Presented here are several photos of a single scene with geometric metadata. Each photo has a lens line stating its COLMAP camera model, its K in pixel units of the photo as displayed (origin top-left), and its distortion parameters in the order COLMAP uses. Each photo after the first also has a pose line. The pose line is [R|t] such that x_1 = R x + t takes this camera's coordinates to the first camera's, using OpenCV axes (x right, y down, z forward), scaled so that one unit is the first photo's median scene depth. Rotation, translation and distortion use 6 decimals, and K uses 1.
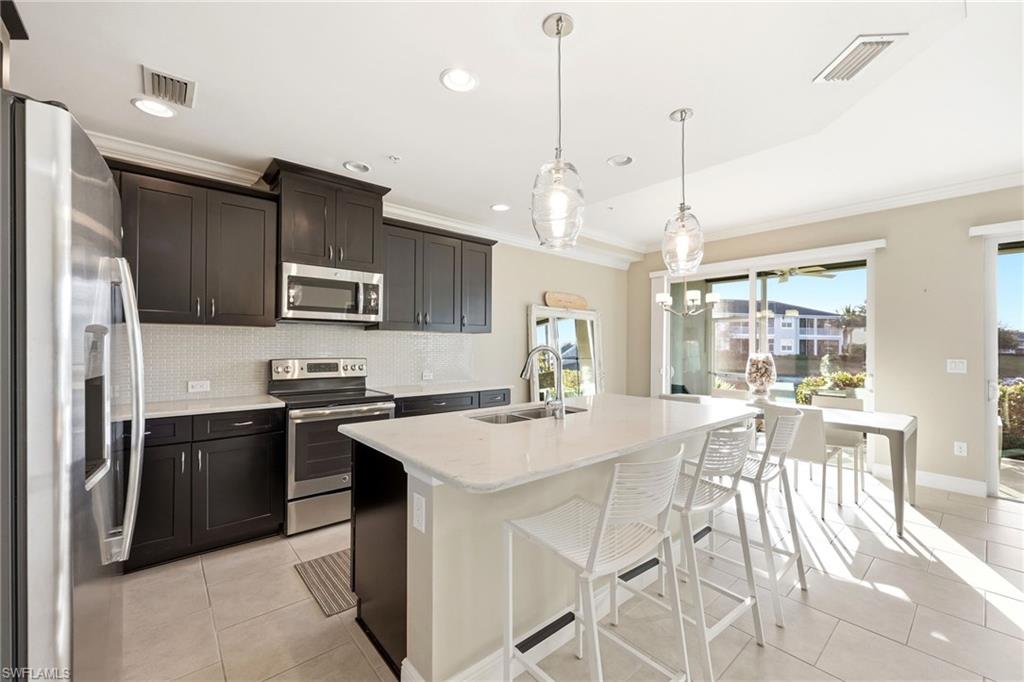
lens RADIAL K [[412.6, 0, 511.0], [0, 412.6, 343.4], [0, 0, 1]] dist [0.001768, 0.000003]
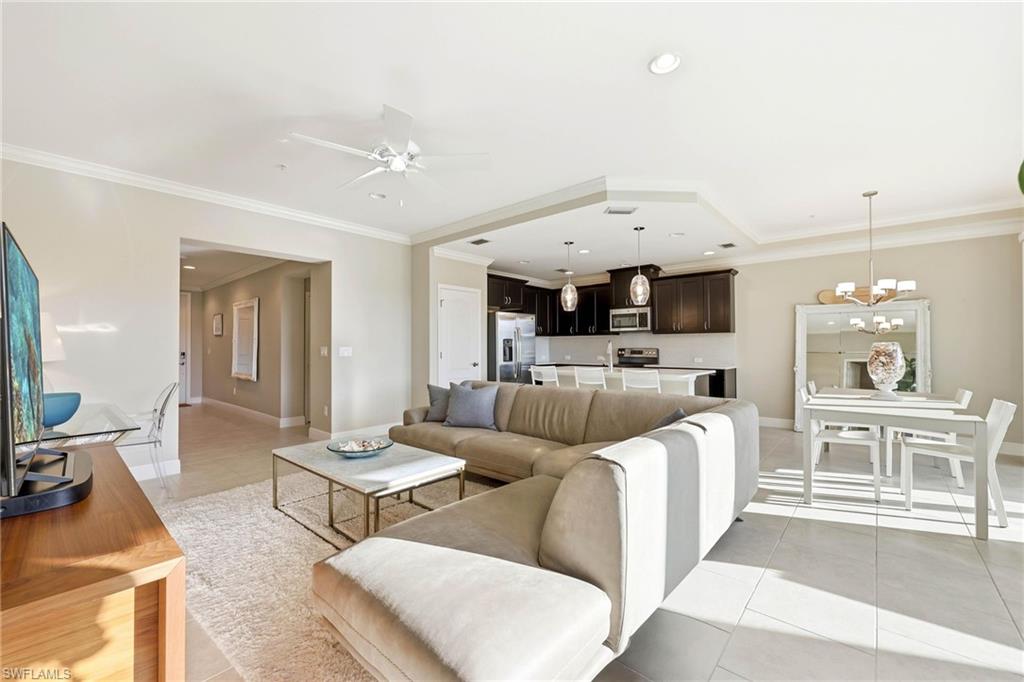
lens RADIAL K [[412.6, 0, 510.5], [0, 412.6, 341.4], [0, 0, 1]] dist [0.001768, 0.000003]
pose [[0.149791, -0.010328, -0.988664, 1.611359], [0.018624, 0.999797, -0.007623, 0.005589], [0.988542, -0.017271, 0.149953, 0.000002]]
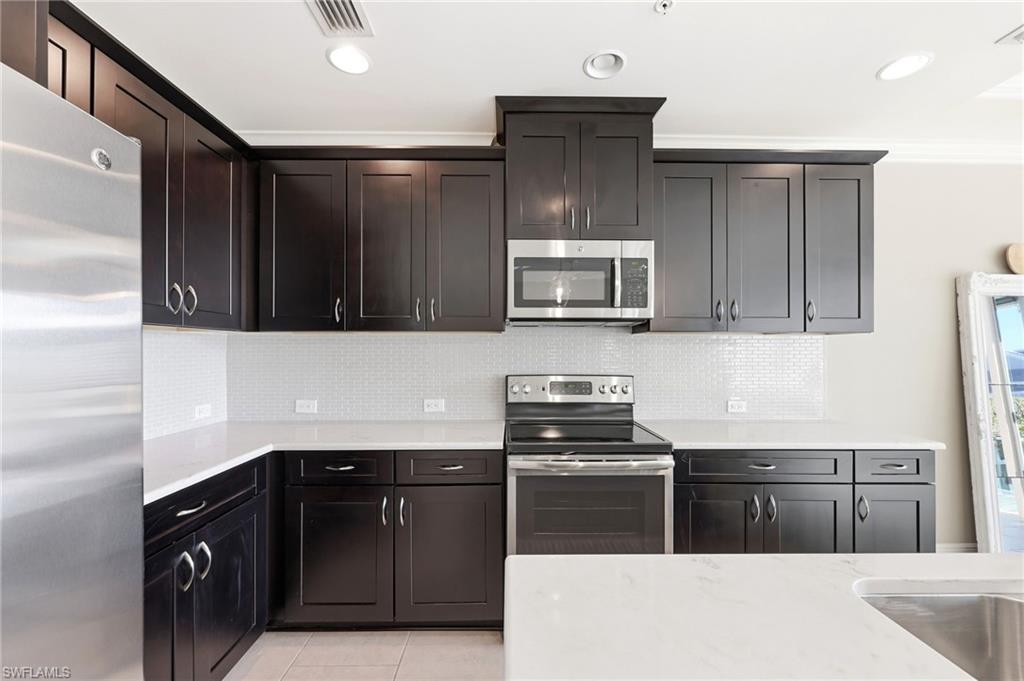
lens RADIAL K [[412.6, 0, 517.0], [0, 412.6, 344.4], [0, 0, 1]] dist [0.001768, 0.000003]
pose [[0.771042, -0.010039, -0.636706, -0.077876], [0.005728, 0.999945, -0.008829, -0.009878], [0.636759, 0.003160, 0.771056, 0.393226]]
